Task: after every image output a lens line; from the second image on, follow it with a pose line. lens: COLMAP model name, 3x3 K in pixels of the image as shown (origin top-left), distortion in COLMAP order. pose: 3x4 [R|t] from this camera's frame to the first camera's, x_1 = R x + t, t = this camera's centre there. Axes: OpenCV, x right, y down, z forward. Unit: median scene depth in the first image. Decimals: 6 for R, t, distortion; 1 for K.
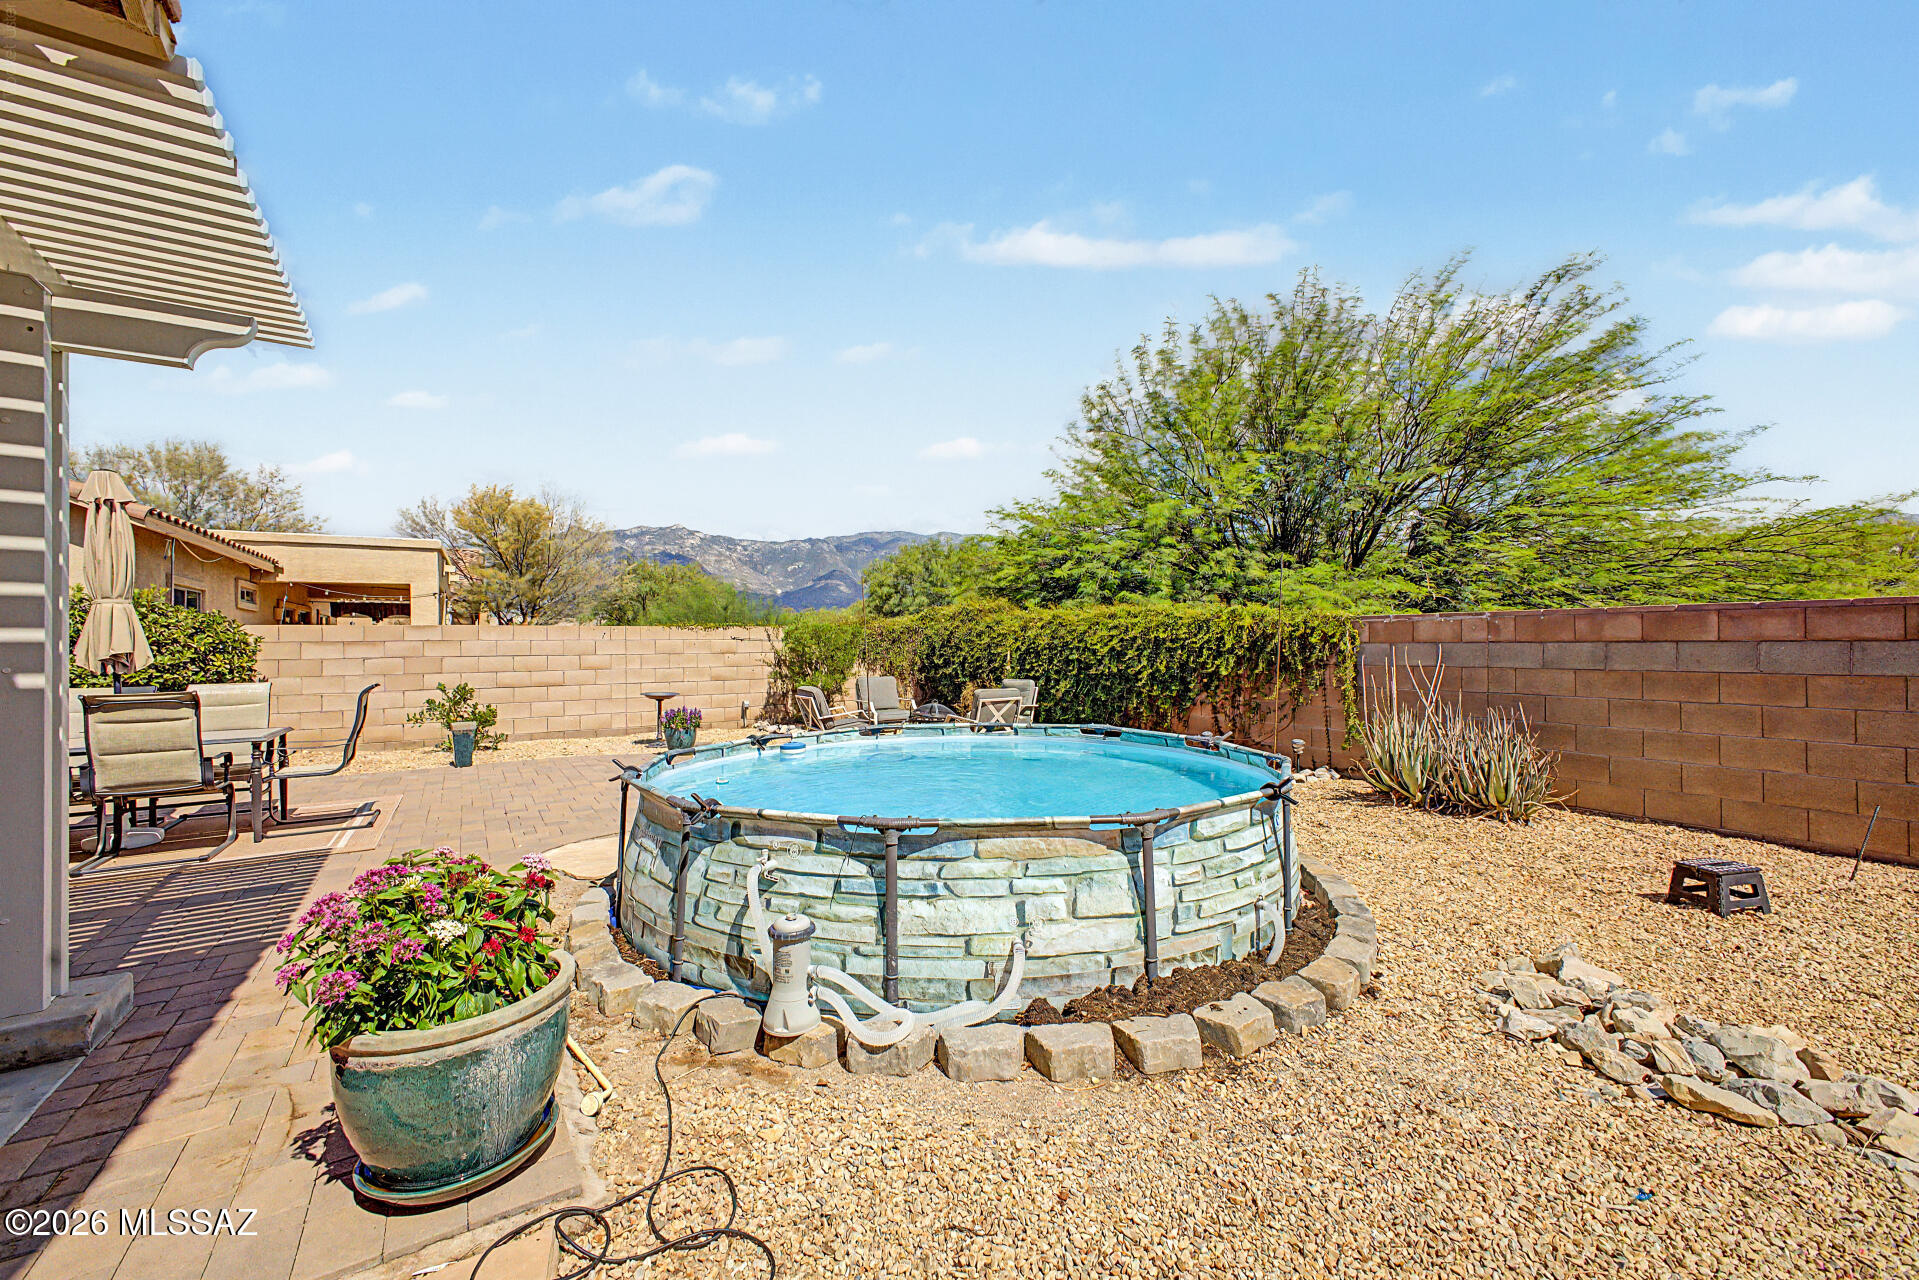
lens RADIAL K [[766.7, 0, 959.4], [0, 766.7, 639.4], [0, 0, 1]] dist [0.002754, -0.000199]
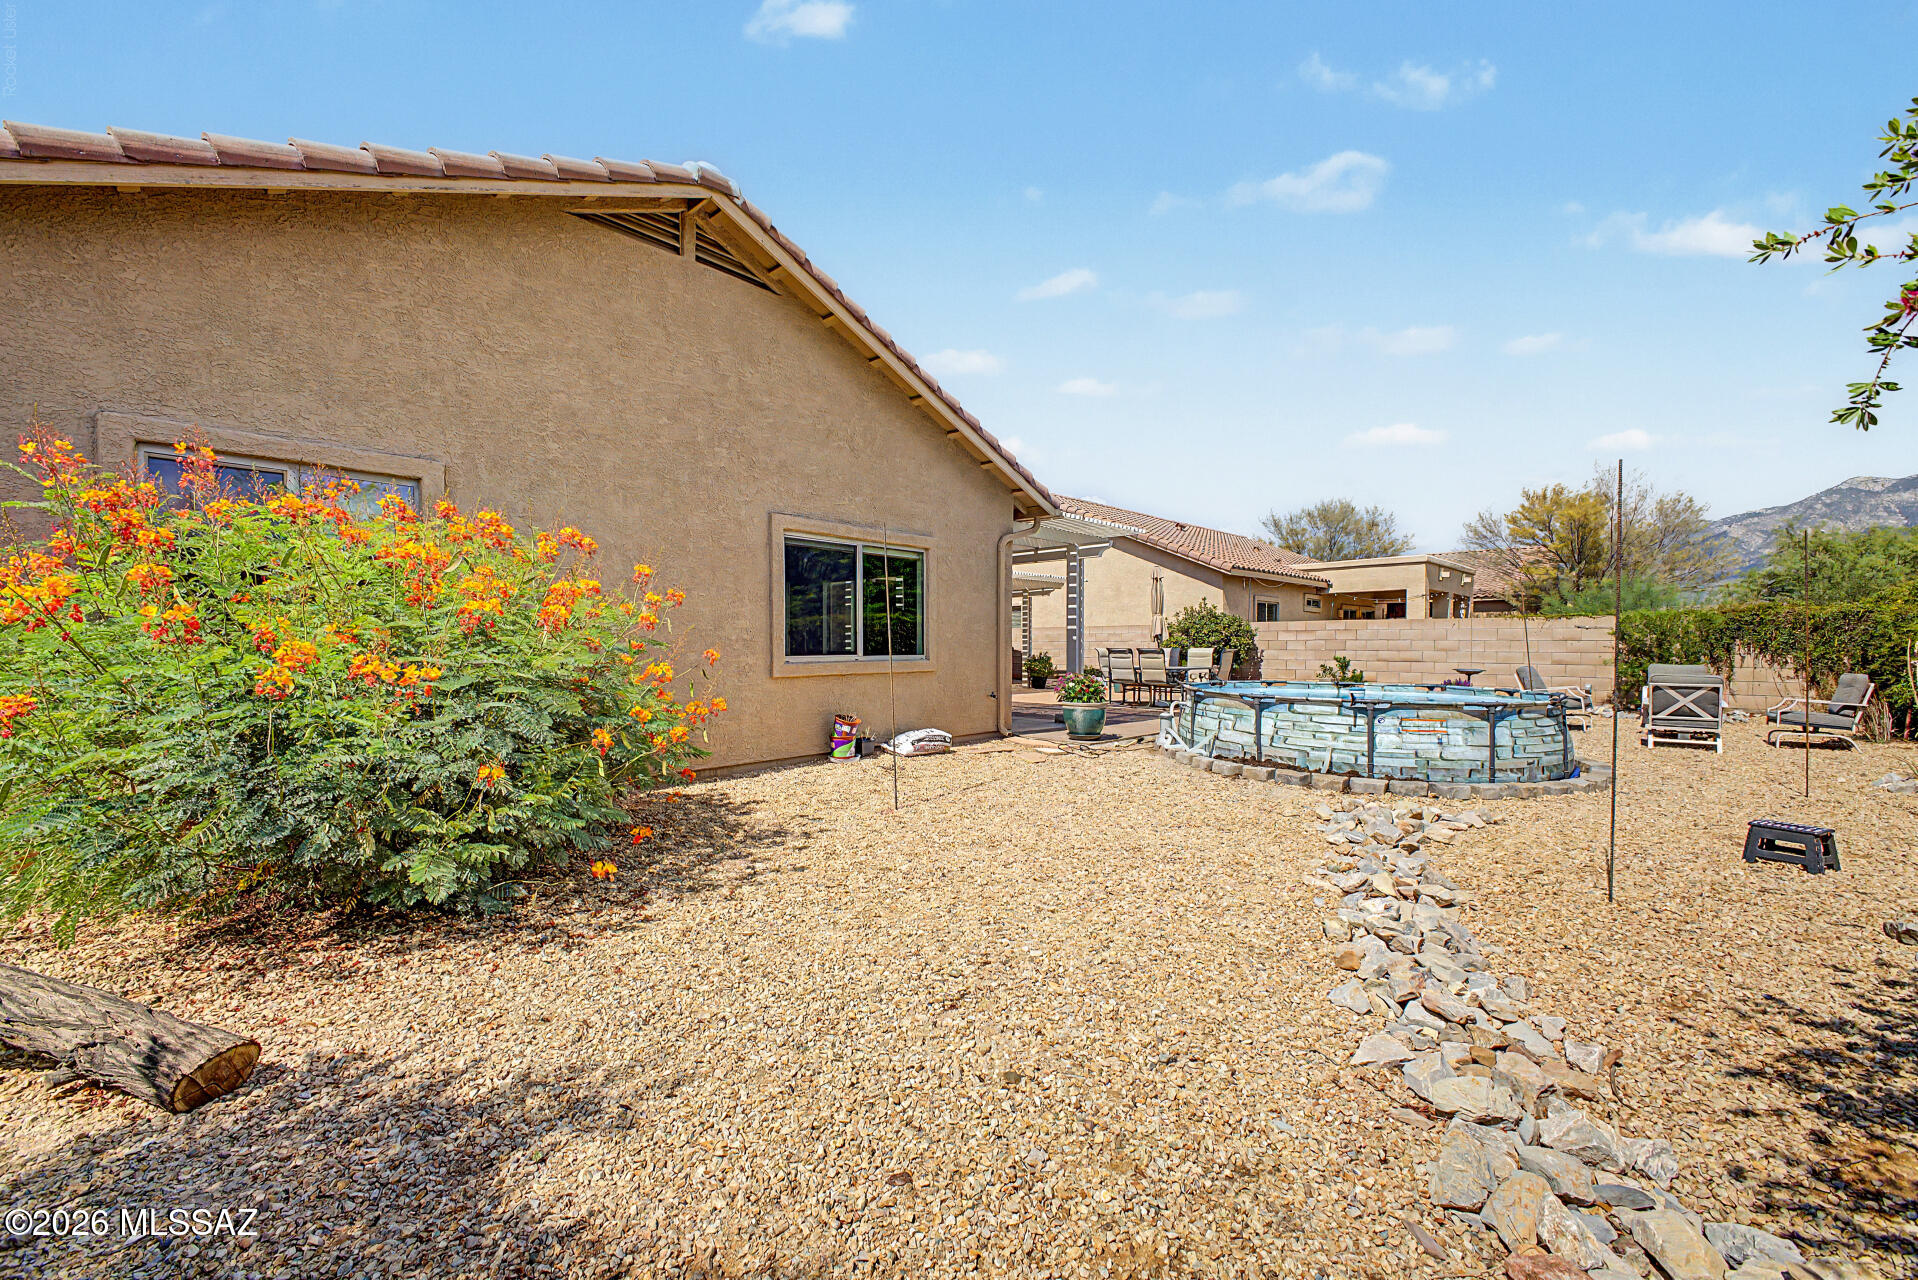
lens RADIAL K [[766.3, 0, 961.6], [0, 766.3, 639.3], [0, 0, 1]] dist [0.002754, -0.000199]
pose [[0.233400, 0.007988, -0.972348, 0.617263], [0.001764, 0.999961, 0.008638, 0.005256], [0.972379, -0.003731, 0.233377, -0.134368]]
